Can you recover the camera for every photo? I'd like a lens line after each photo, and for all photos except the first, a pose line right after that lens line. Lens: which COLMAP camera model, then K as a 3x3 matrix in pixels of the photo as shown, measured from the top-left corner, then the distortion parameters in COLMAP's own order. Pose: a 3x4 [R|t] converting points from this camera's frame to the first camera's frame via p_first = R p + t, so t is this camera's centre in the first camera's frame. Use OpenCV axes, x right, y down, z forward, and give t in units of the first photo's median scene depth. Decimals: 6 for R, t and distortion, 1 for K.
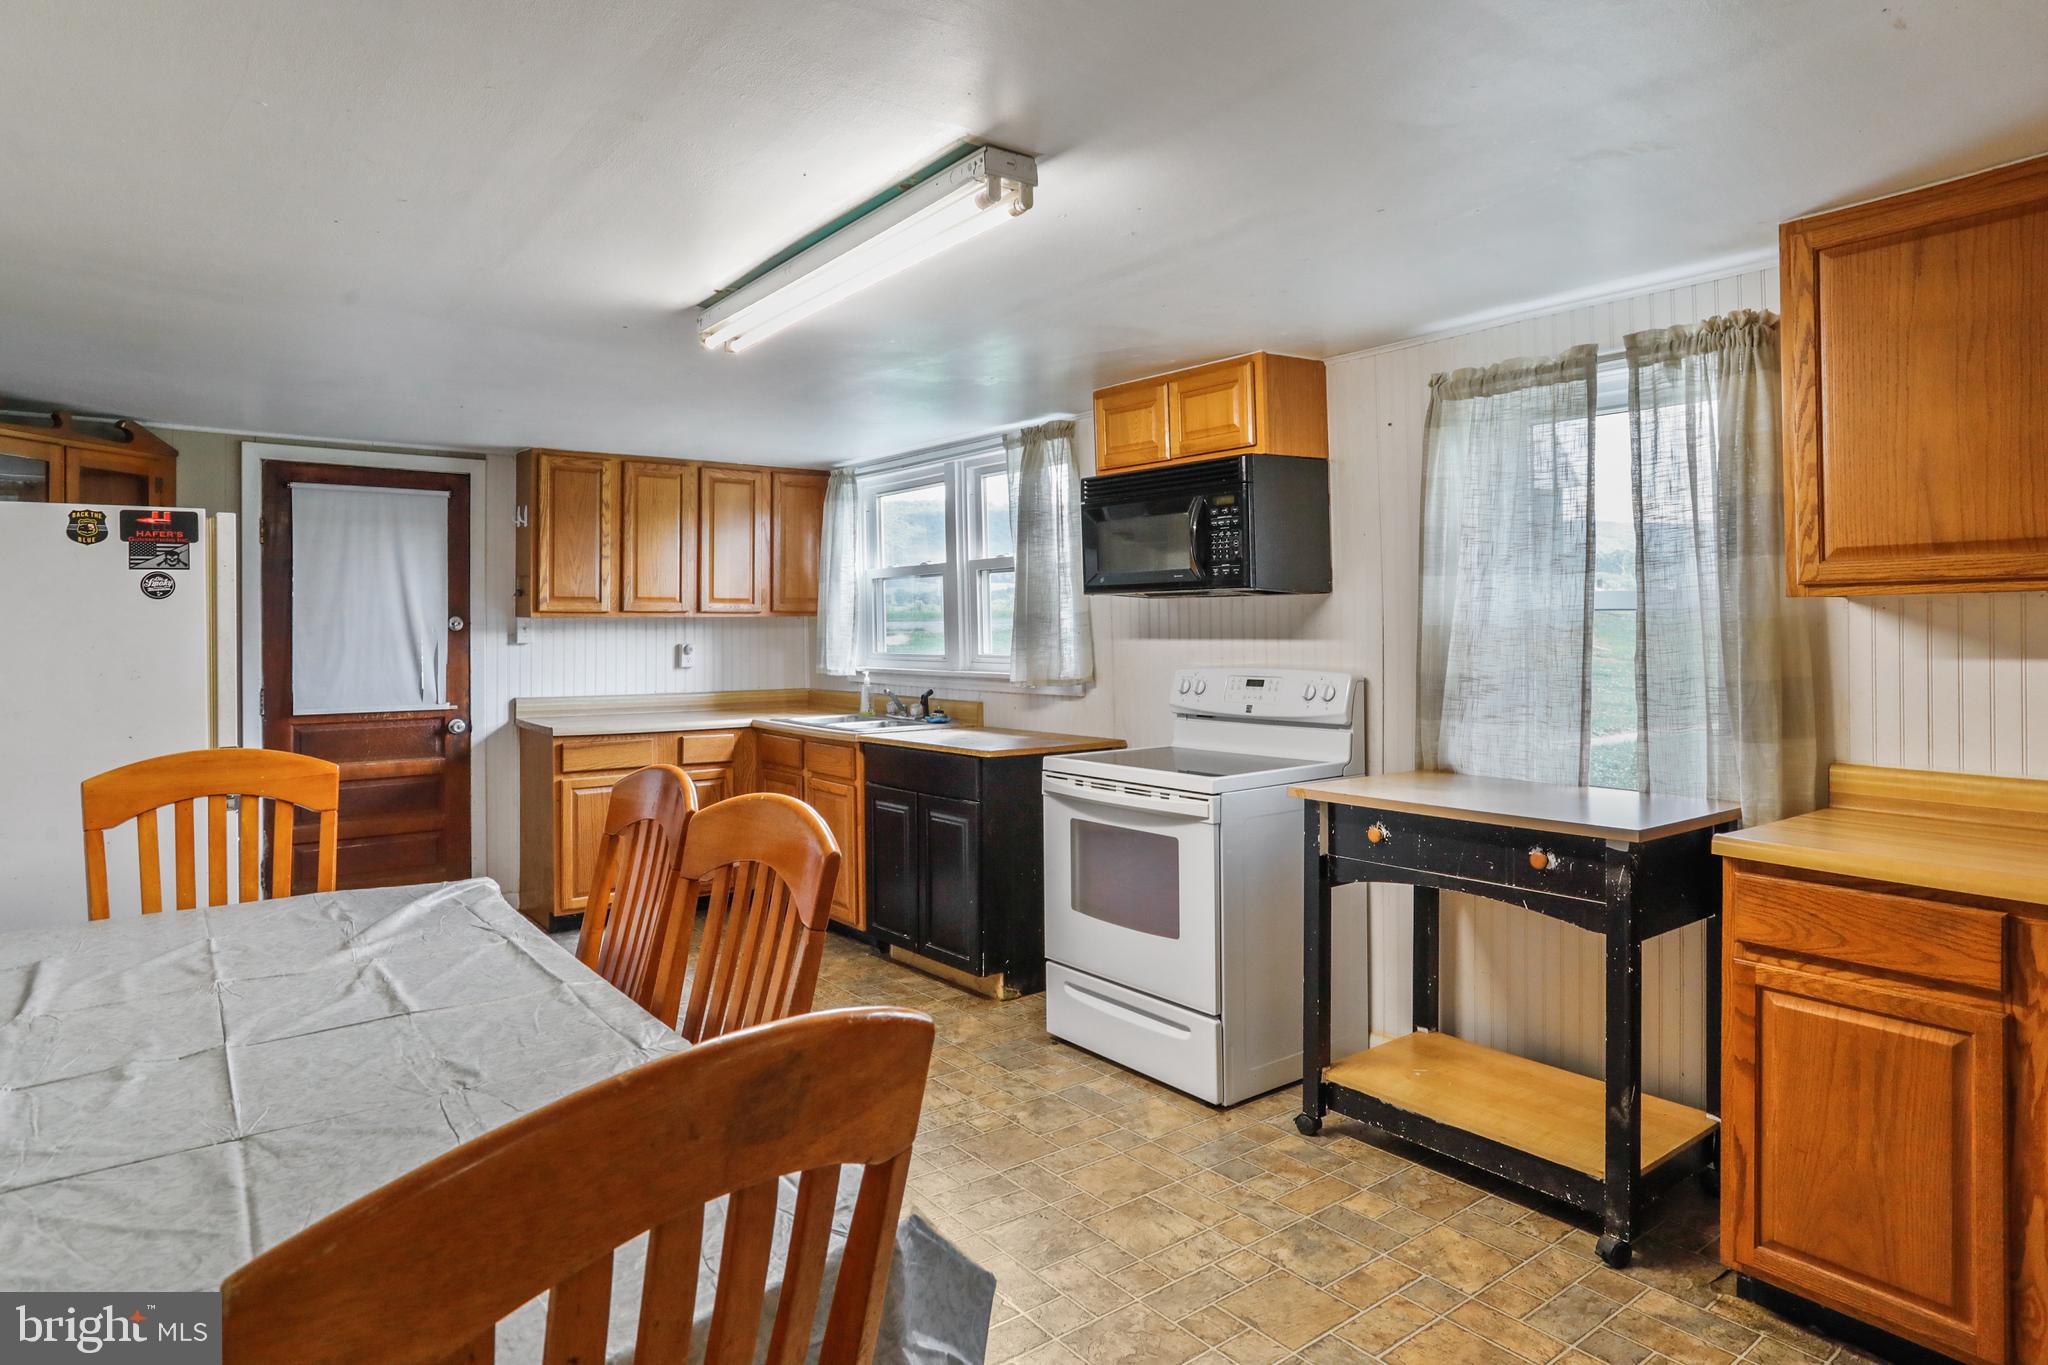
lens RADIAL K [[1169.4, 0, 1039.8], [0, 1169.4, 621.7], [0, 0, 1]] dist [-0.029036, 0.016079]
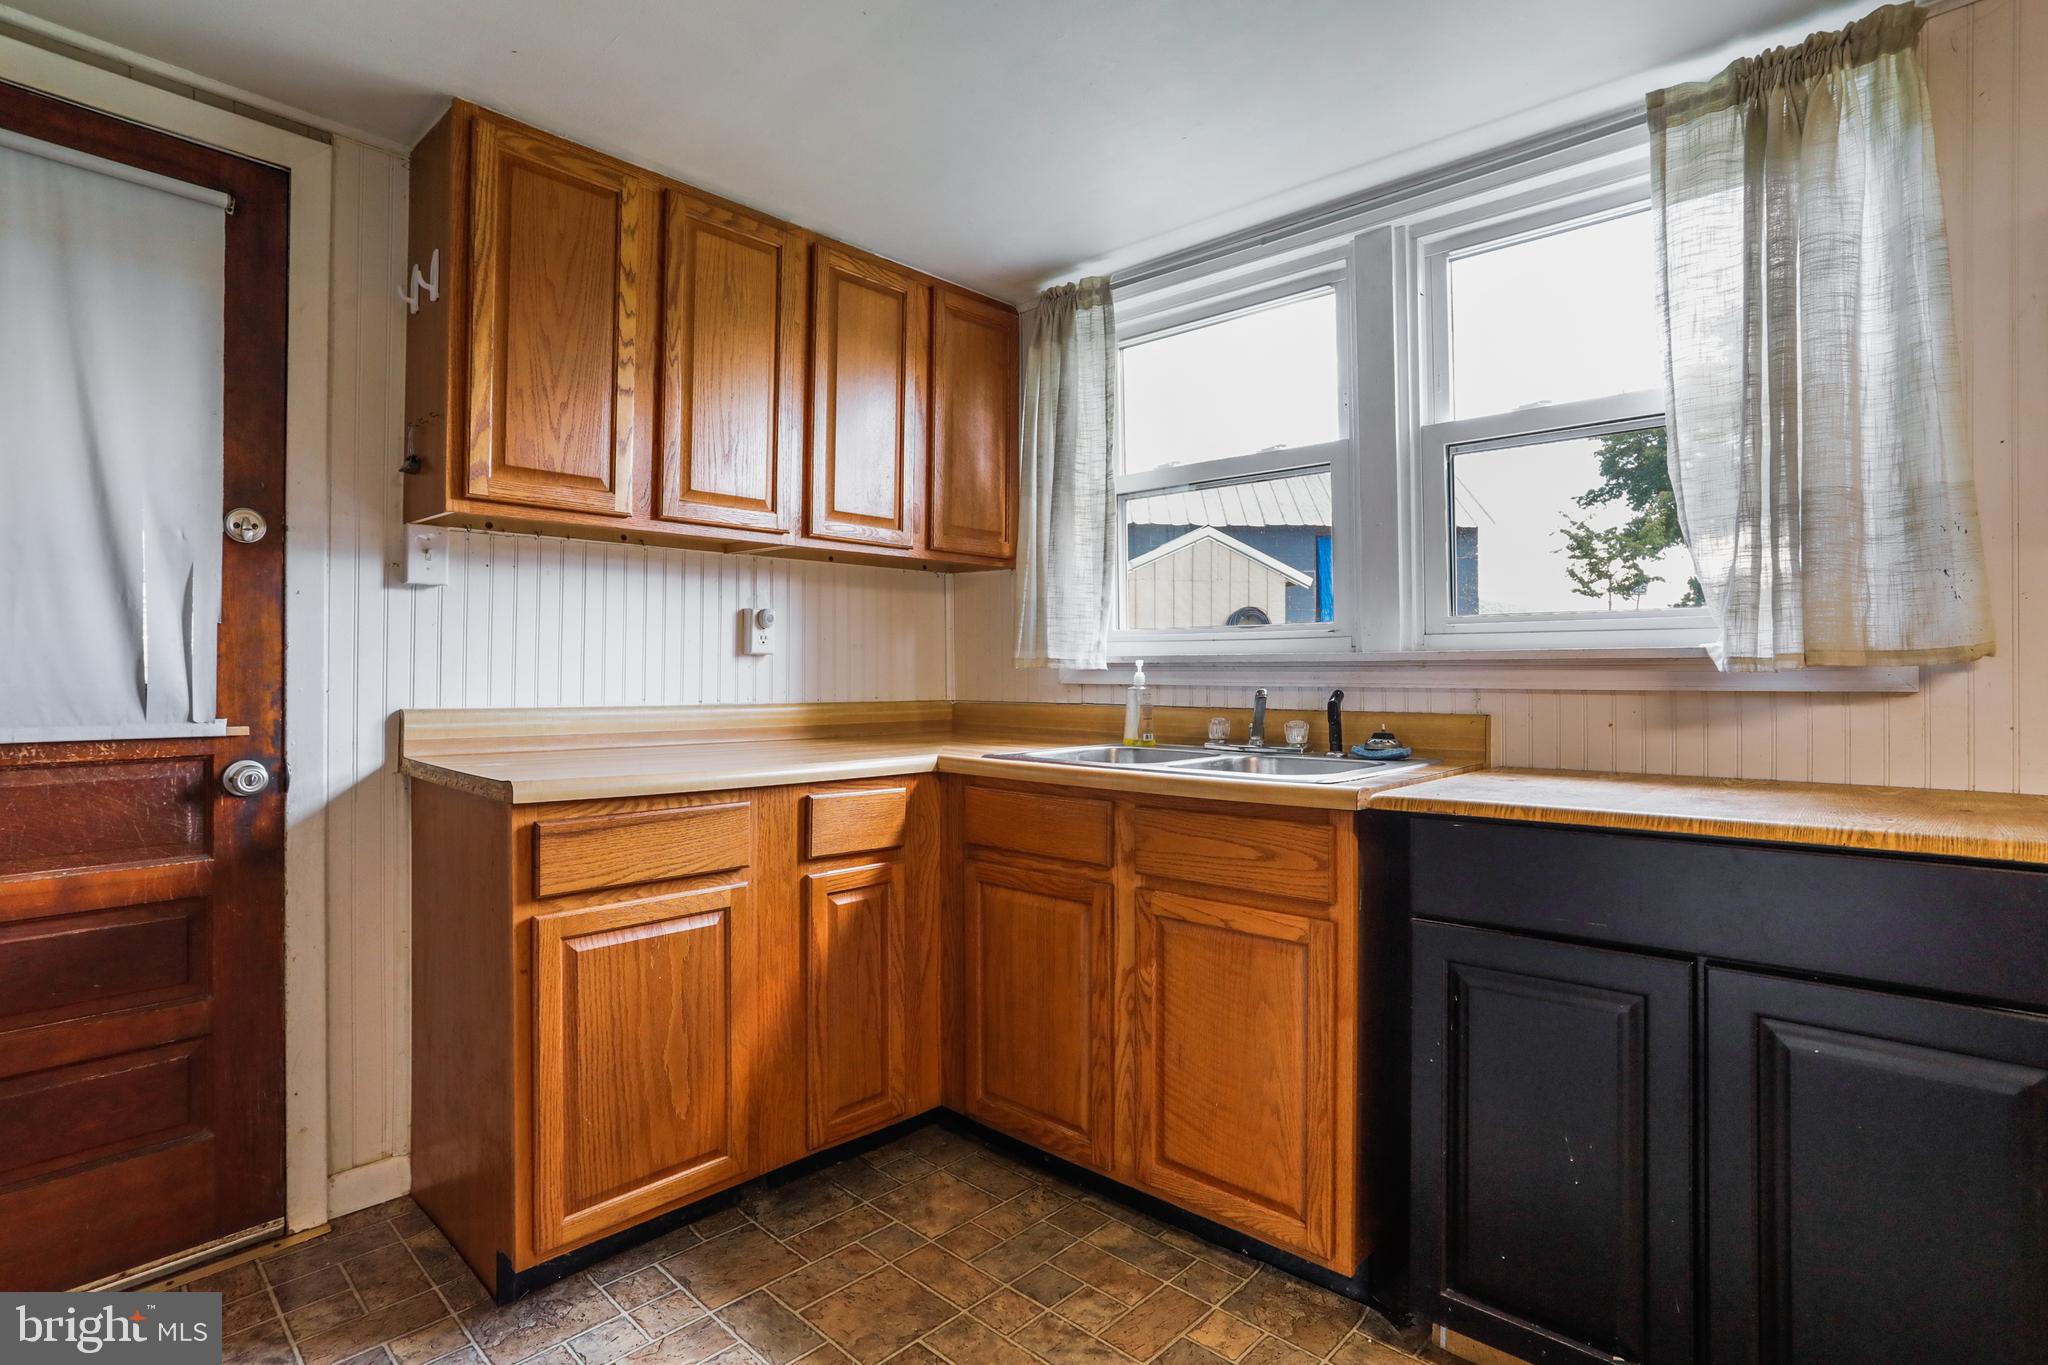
lens RADIAL K [[996.7, 0, 1041.6], [0, 996.7, 669.0], [0, 0, 1]] dist [-0.045101, 0.020046]
pose [[0.986521, 0.006573, 0.163502, -0.292034], [-0.006845, 0.999976, 0.001104, 0.051157], [-0.163491, -0.002208, 0.986542, 0.636208]]
